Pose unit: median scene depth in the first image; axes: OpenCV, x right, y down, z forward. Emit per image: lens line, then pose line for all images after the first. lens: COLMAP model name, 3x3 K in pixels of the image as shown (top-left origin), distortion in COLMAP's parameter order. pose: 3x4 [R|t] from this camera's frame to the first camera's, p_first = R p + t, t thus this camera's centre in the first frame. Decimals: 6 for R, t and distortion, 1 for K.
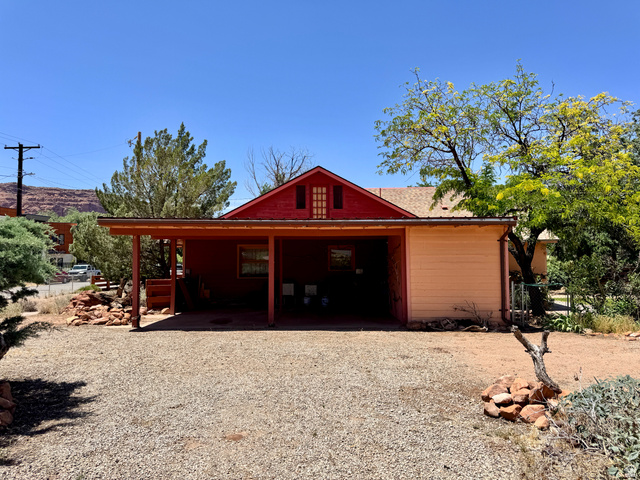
lens RADIAL K [[453.8, 0, 316.5], [0, 453.8, 232.4], [0, 0, 1]] dist [0.095136, -0.149321]
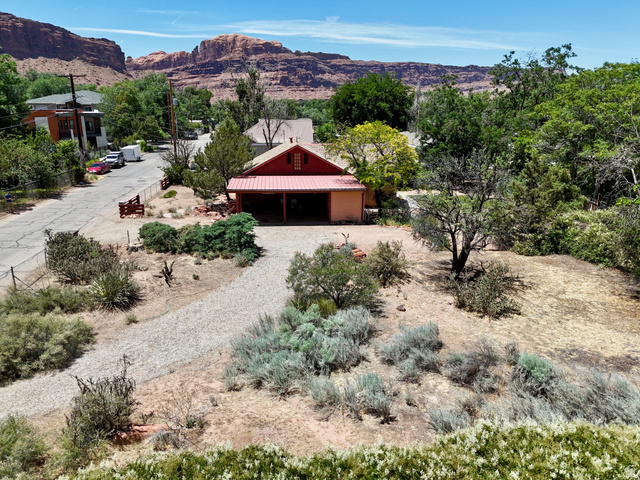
lens RADIAL K [[477.6, 0, 320.0], [0, 477.6, 240.0], [0, 0, 1]] dist [0.069449, -0.063086]
pose [[0.995971, -0.020372, 0.087327, -0.131106], [-0.010253, 0.941594, 0.336595, -0.671883], [-0.089084, -0.336134, 0.937591, -1.779028]]
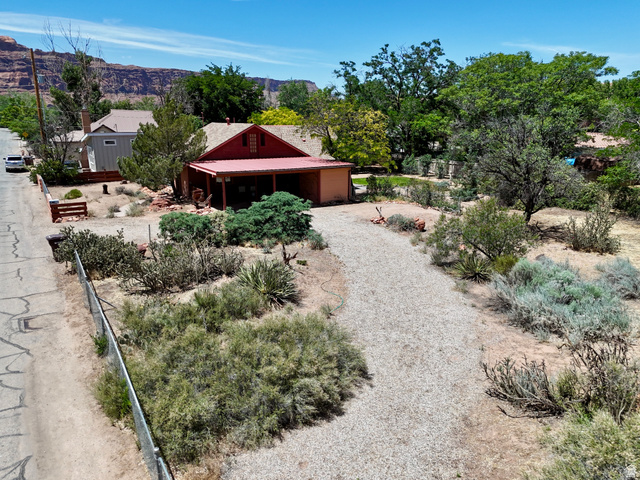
lens RADIAL K [[477.6, 0, 320.0], [0, 477.6, 240.0], [0, 0, 1]] dist [0.069449, -0.063086]
pose [[0.851320, -0.130120, 0.508255, -1.175734], [-0.039559, 0.950078, 0.309494, -0.440481], [-0.523153, -0.283584, 0.803673, -1.255226]]
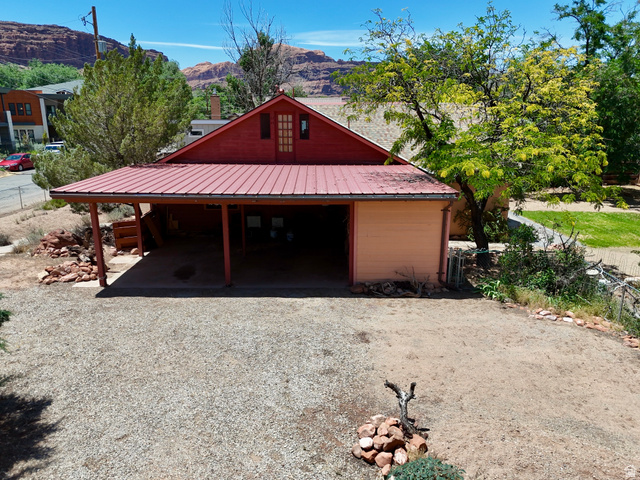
lens RADIAL K [[477.6, 0, 320.0], [0, 477.6, 240.0], [0, 0, 1]] dist [0.069449, -0.063086]
pose [[0.999951, 0.000678, 0.009846, 0.099195], [-0.003787, 0.947634, 0.319337, -0.243848], [-0.009114, -0.319358, 0.947590, -0.047482]]
